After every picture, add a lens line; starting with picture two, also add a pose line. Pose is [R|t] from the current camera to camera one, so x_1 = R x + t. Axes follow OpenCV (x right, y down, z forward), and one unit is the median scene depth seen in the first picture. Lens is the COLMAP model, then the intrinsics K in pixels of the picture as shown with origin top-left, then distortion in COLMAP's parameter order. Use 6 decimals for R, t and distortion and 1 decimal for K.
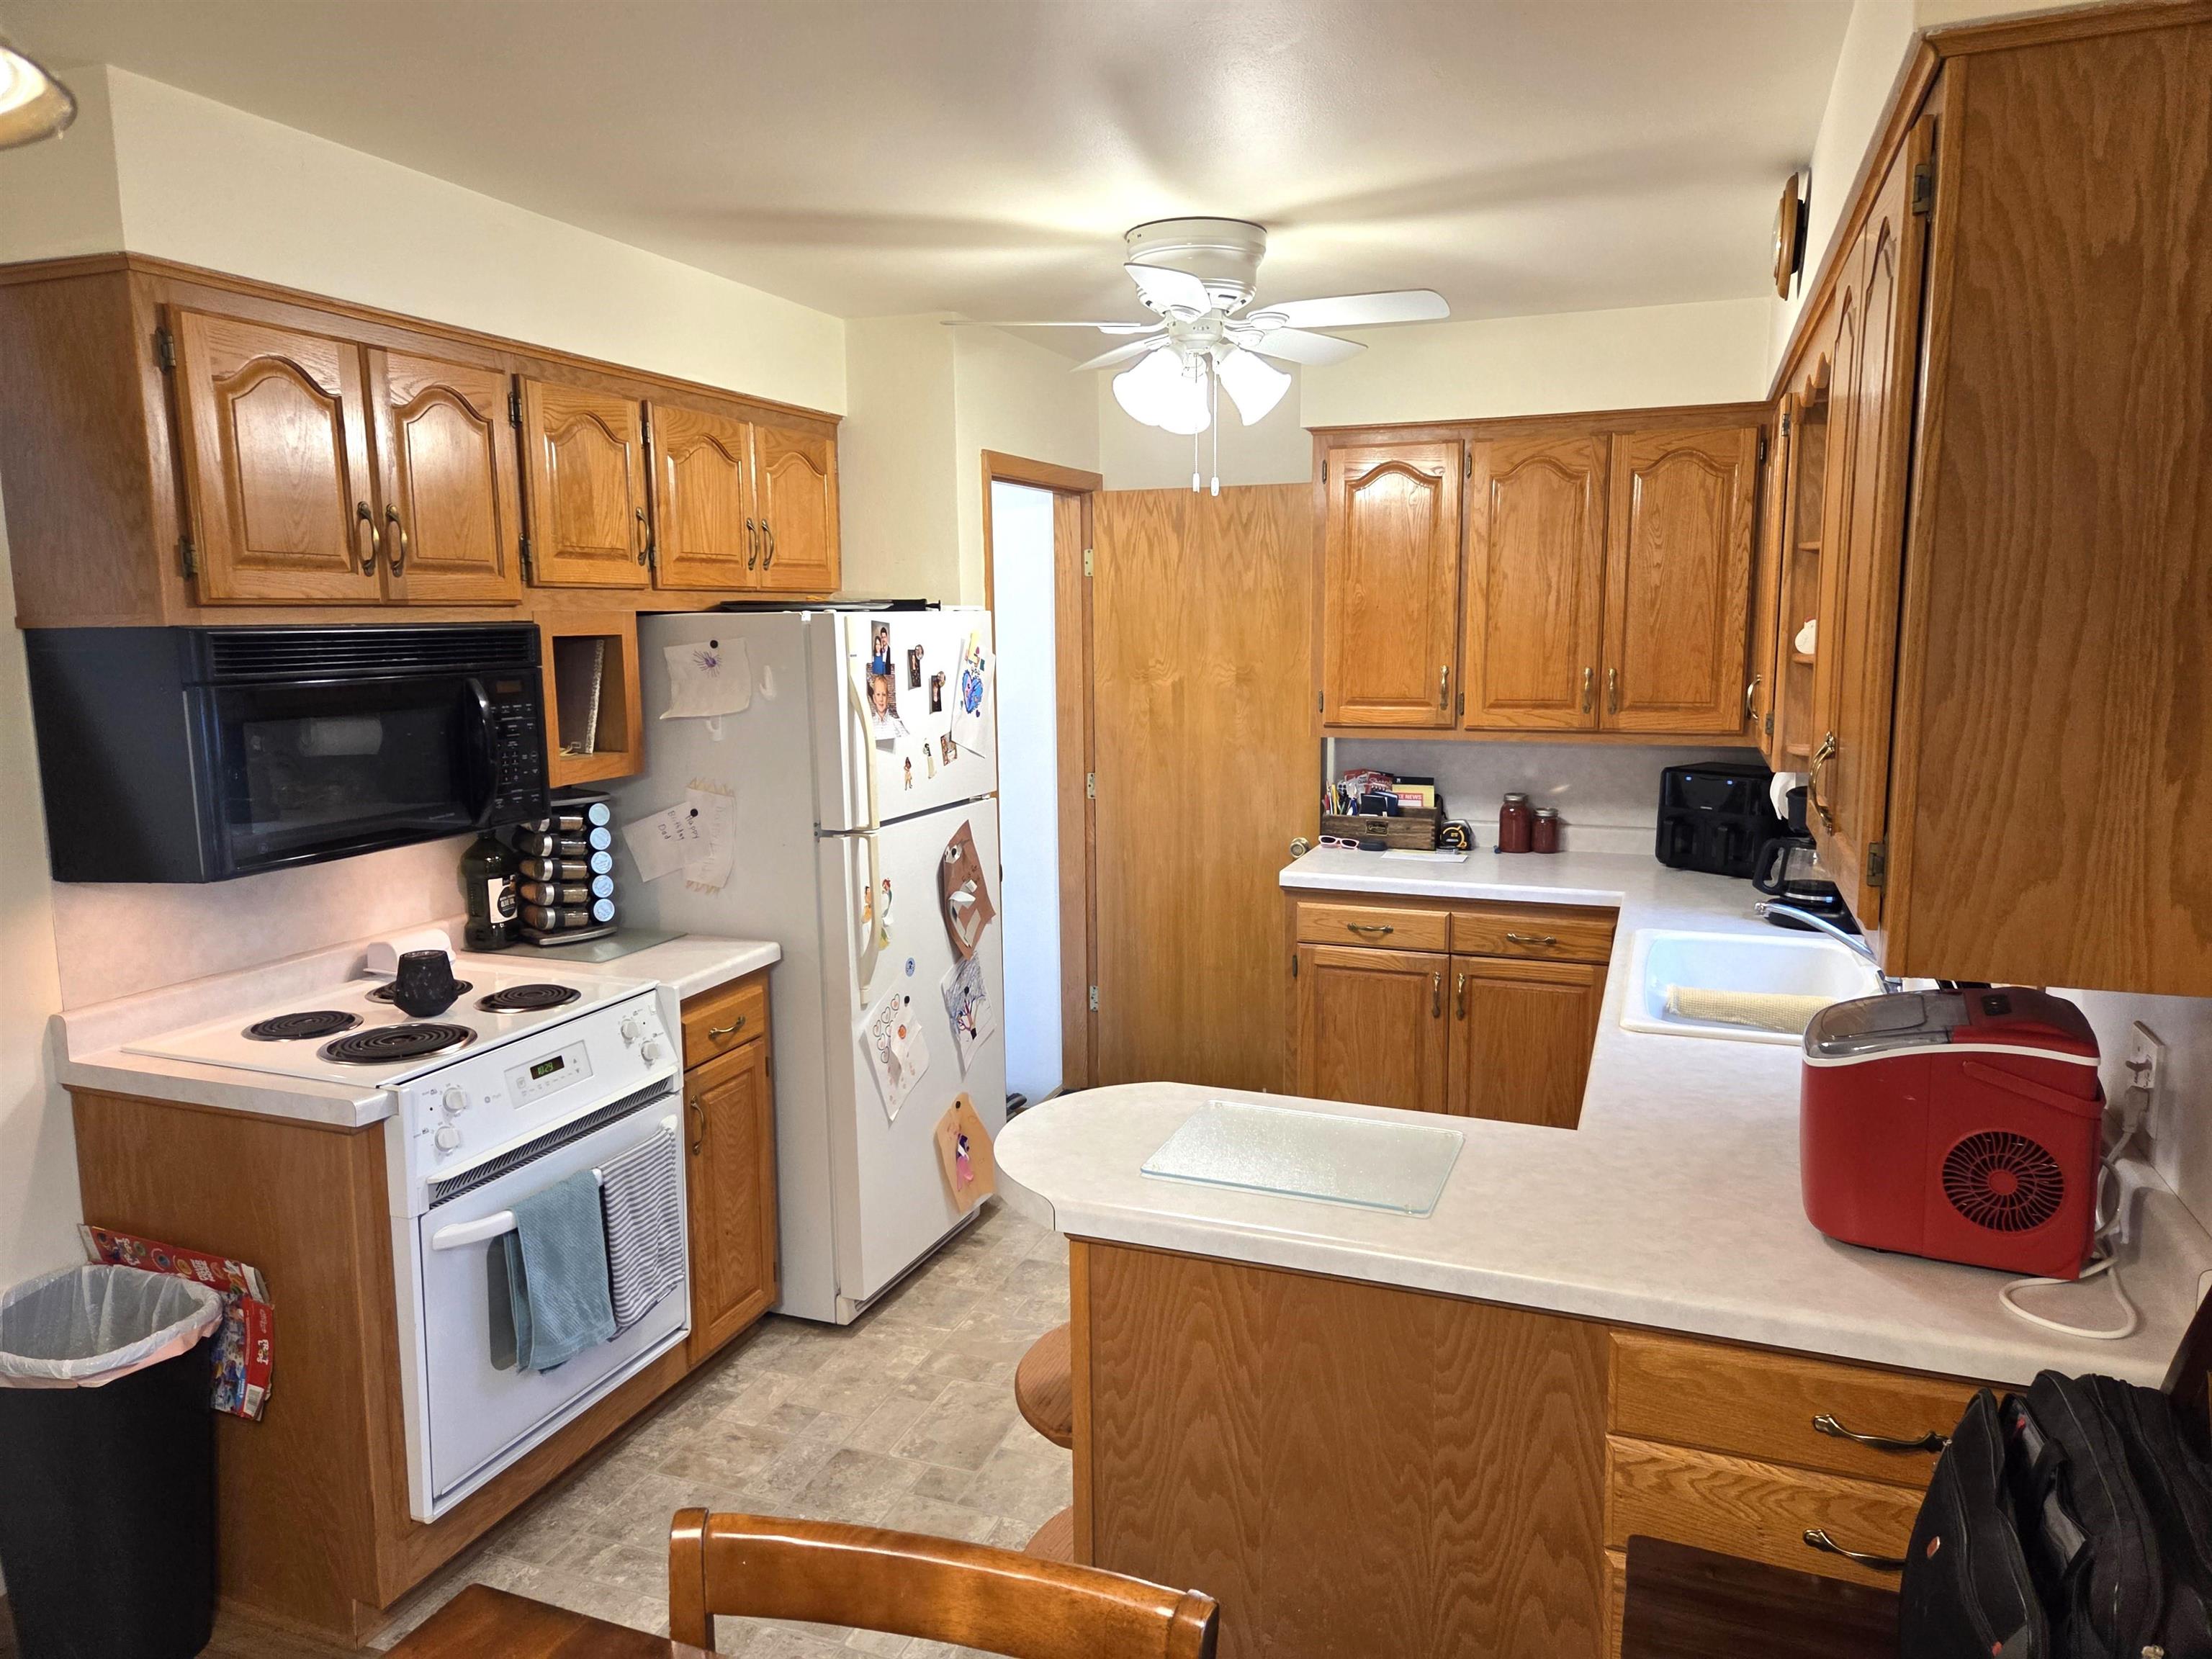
lens RADIAL K [[1482.1, 0, 1109.5], [0, 1482.1, 826.8], [0, 0, 1]] dist [0.071224, -0.049330]
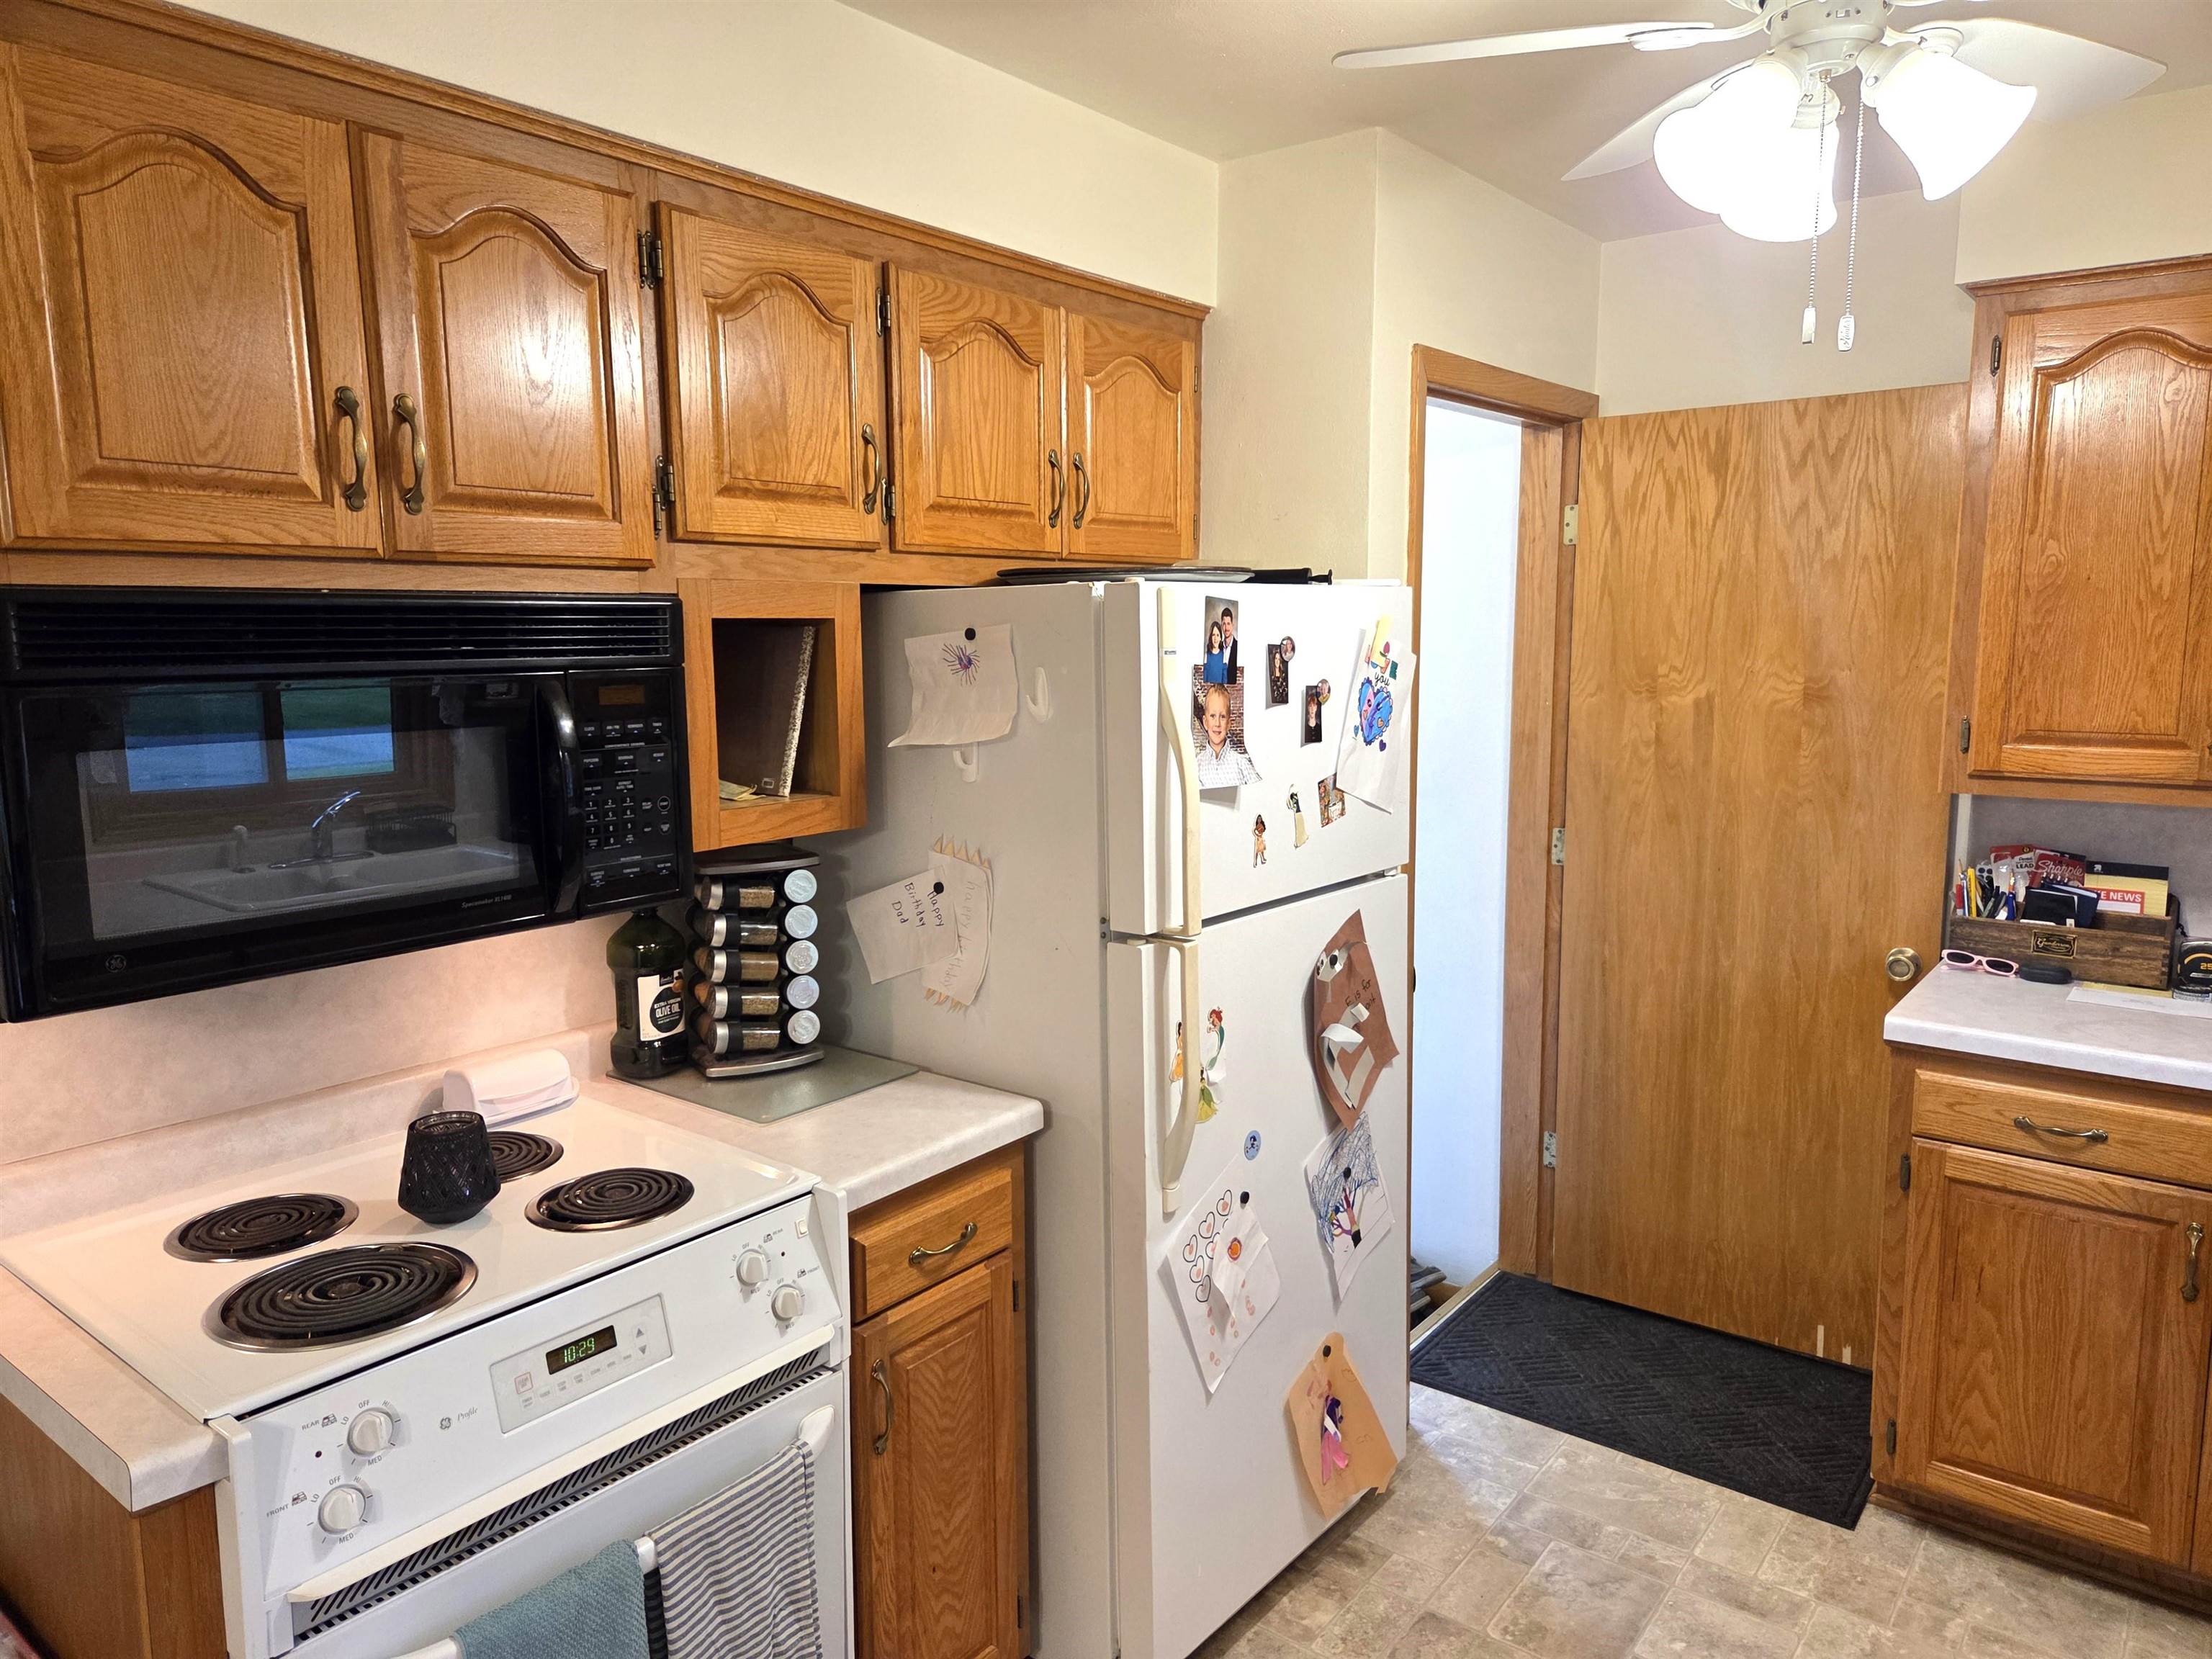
lens RADIAL K [[1482.1, 0, 1109.9], [0, 1482.1, 828.5], [0, 0, 1]] dist [0.071224, -0.049330]
pose [[0.955290, 0.042968, -0.292531, -0.012136], [-0.044388, 0.999013, 0.001786, -0.037299], [0.292319, 0.011278, 0.956254, 0.359173]]
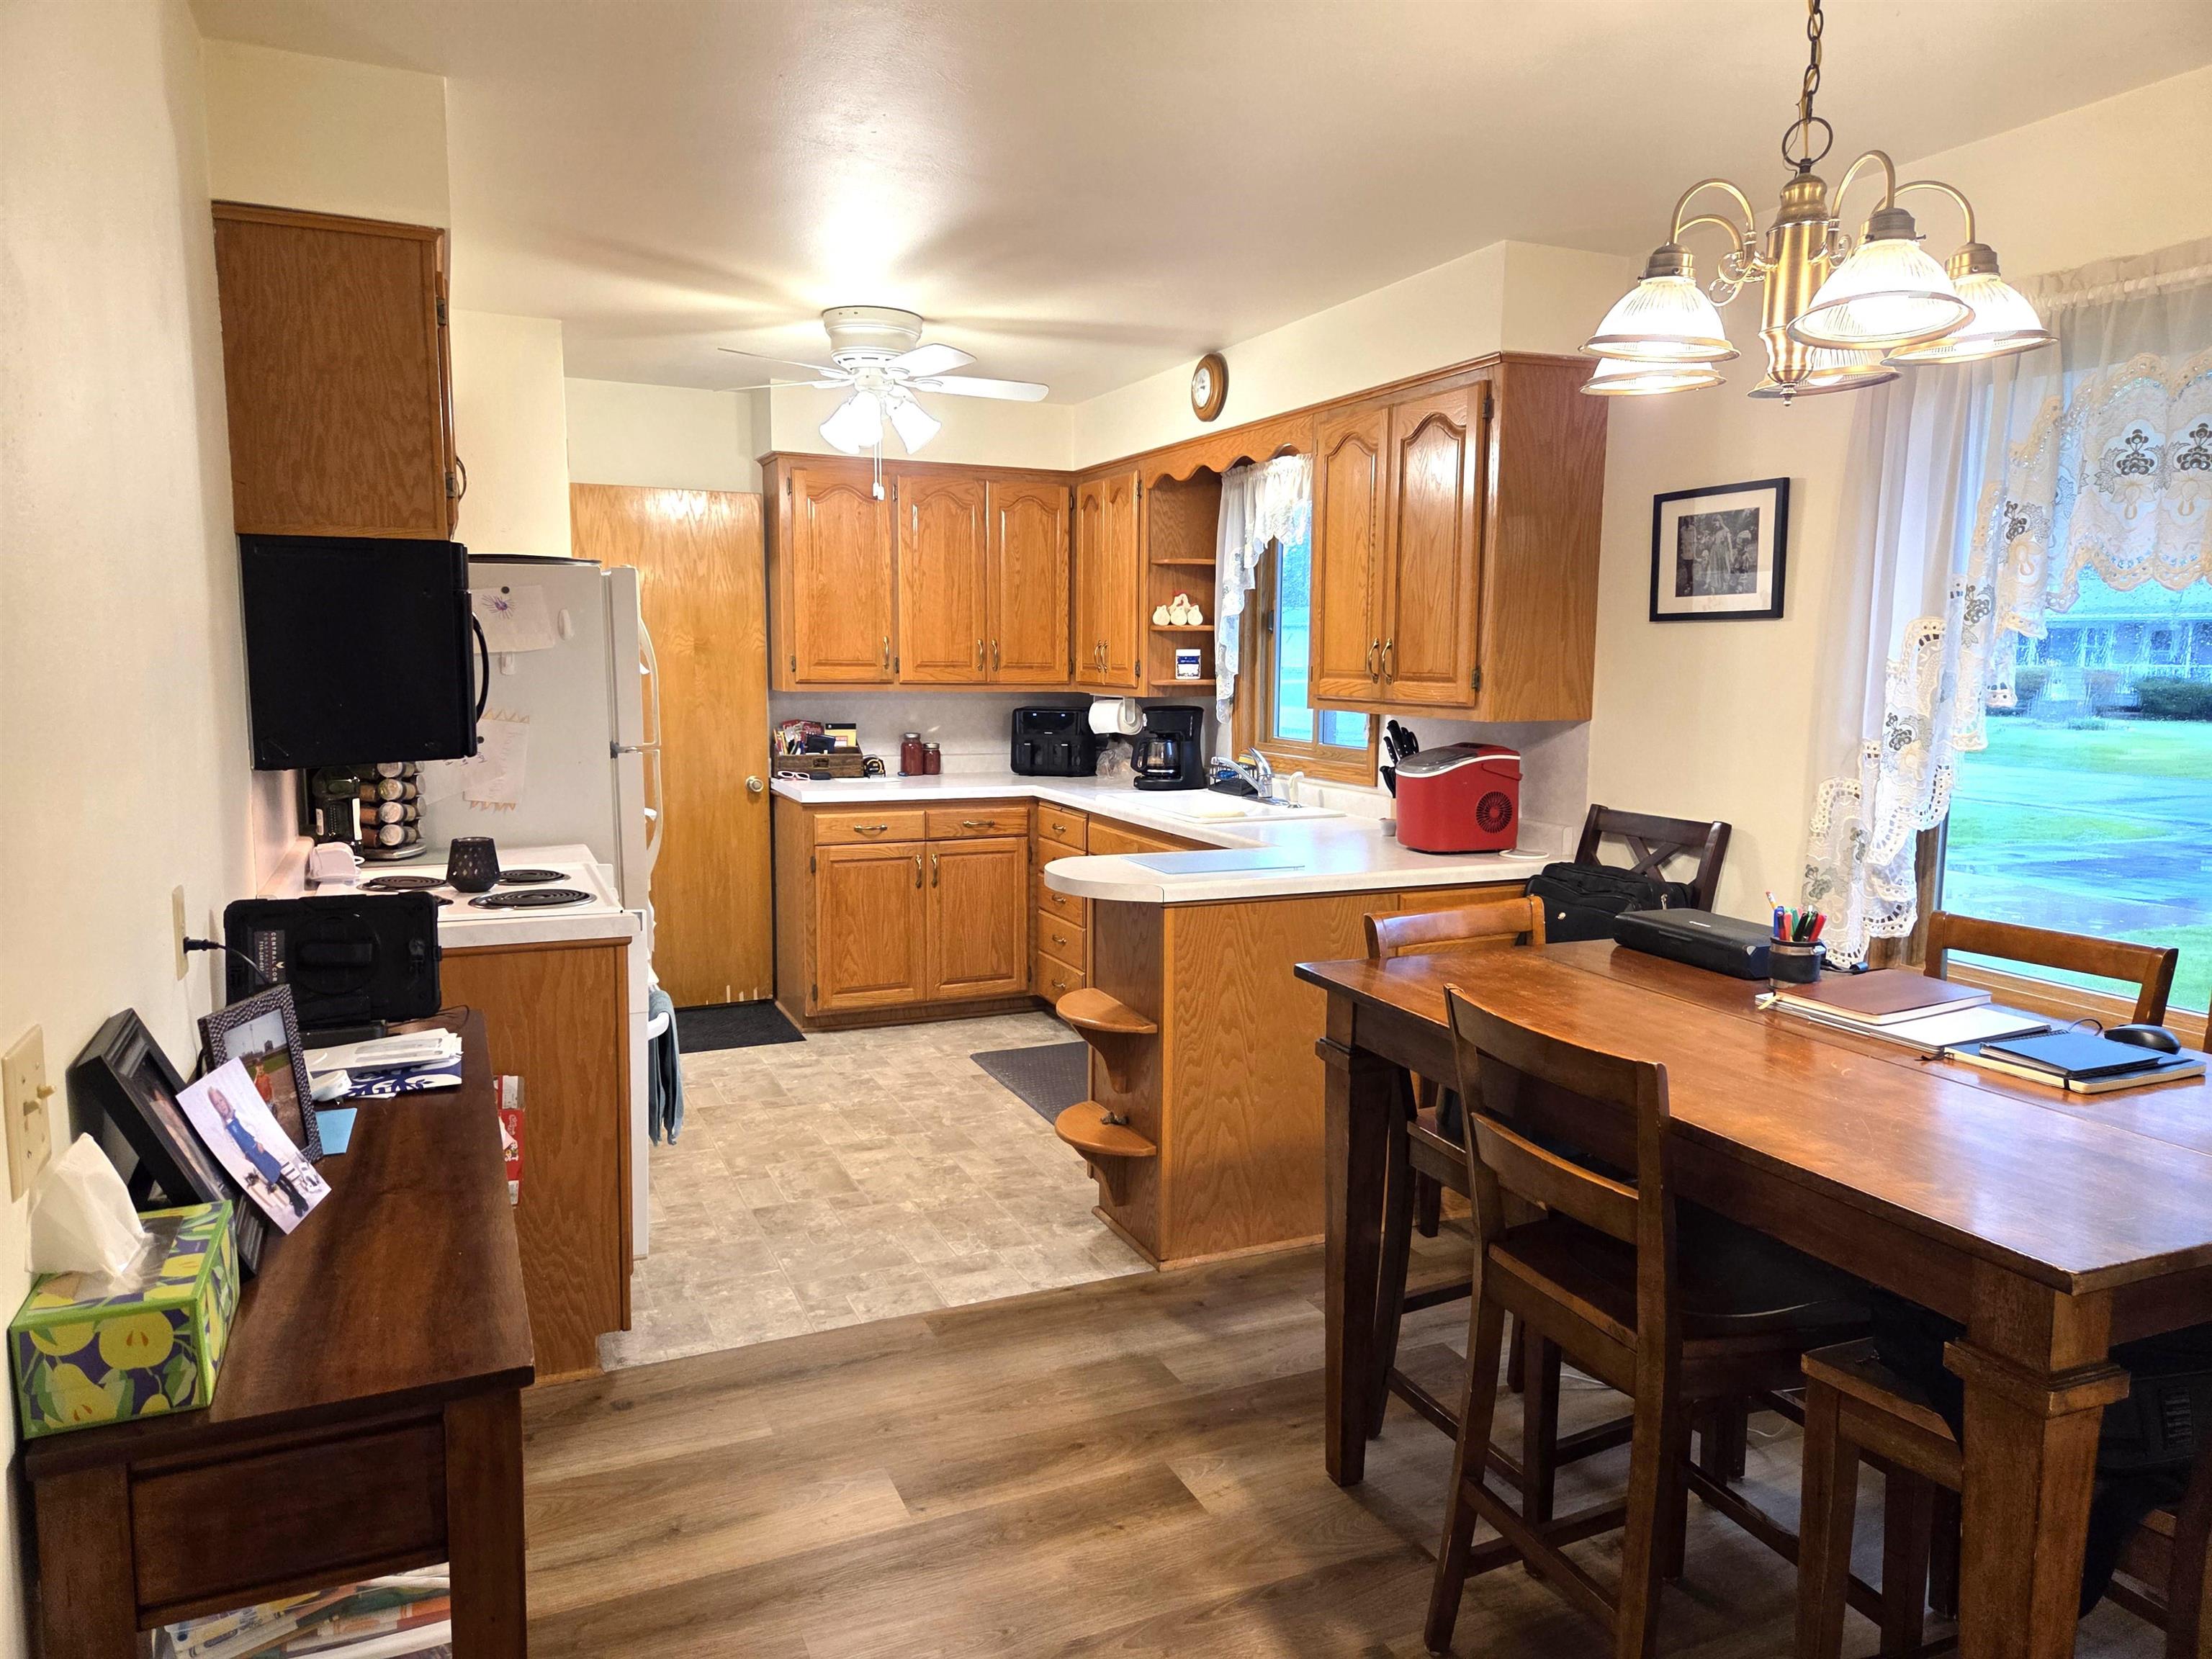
lens RADIAL K [[1482.1, 0, 1102.5], [0, 1482.1, 837.4], [0, 0, 1]] dist [0.071224, -0.049330]
pose [[0.712161, -0.073852, 0.698121, -0.682933], [0.085686, 0.996160, 0.017971, 0.077526], [-0.696767, 0.047021, 0.715754, -0.125320]]
